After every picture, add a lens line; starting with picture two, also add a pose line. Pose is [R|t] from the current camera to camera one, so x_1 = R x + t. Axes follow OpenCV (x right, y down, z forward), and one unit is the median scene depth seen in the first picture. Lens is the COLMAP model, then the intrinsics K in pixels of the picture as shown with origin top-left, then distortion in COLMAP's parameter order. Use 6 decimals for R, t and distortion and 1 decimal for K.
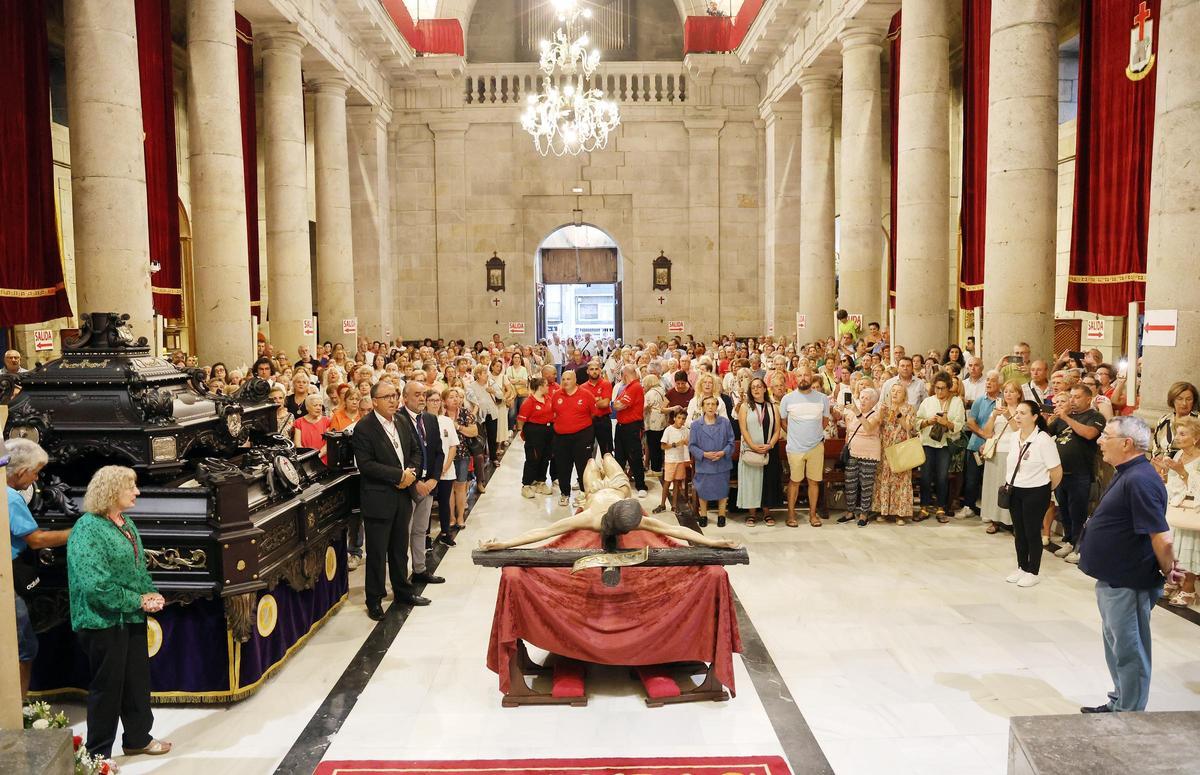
lens RADIAL K [[855.4, 0, 600.0], [0, 855.4, 387.5], [0, 0, 1]] dist [-0.133248, 0.095490]
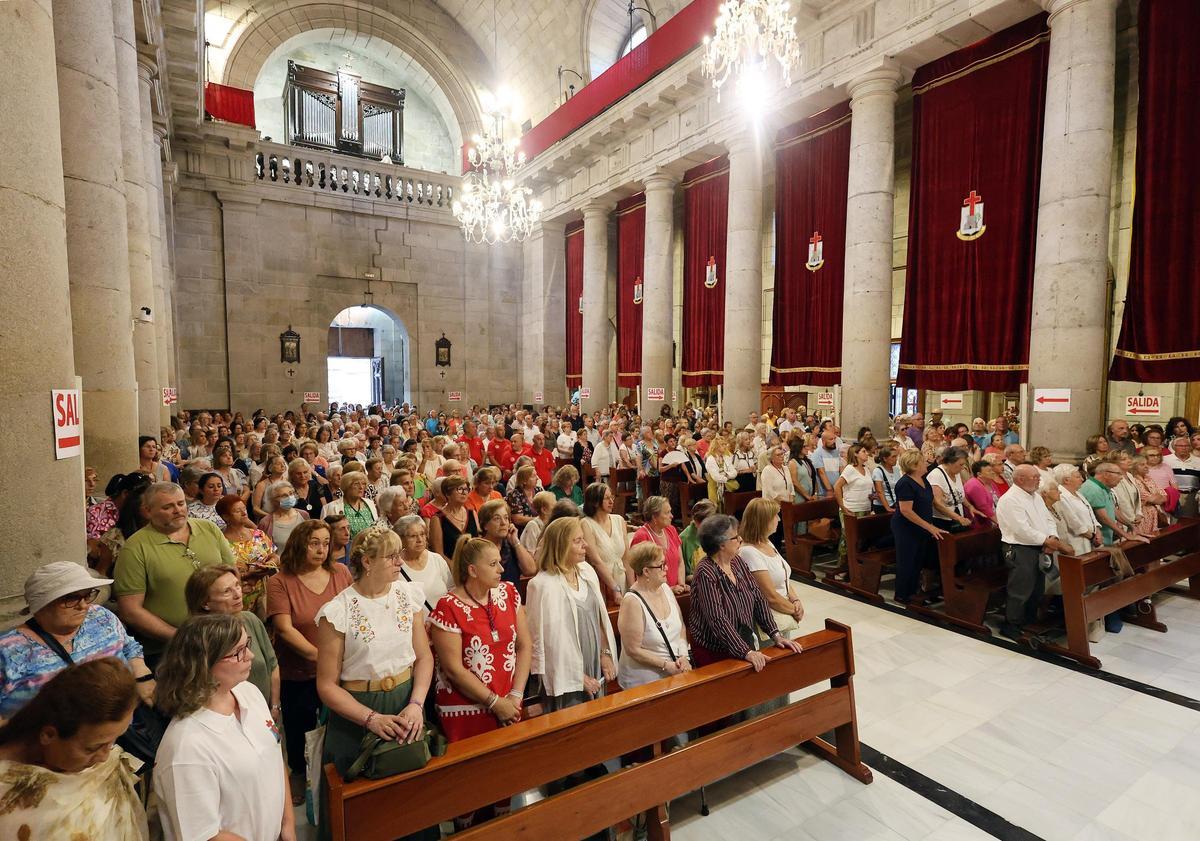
lens RADIAL K [[627.7, 0, 600.0], [0, 627.7, 420.5], [0, 0, 1]] dist [0.000406, 0.000462]
pose [[0.849056, -0.017613, 0.528009, -0.211686], [0.033491, 0.999228, -0.020523, -0.011711], [-0.527240, 0.035109, 0.848991, 0.134461]]
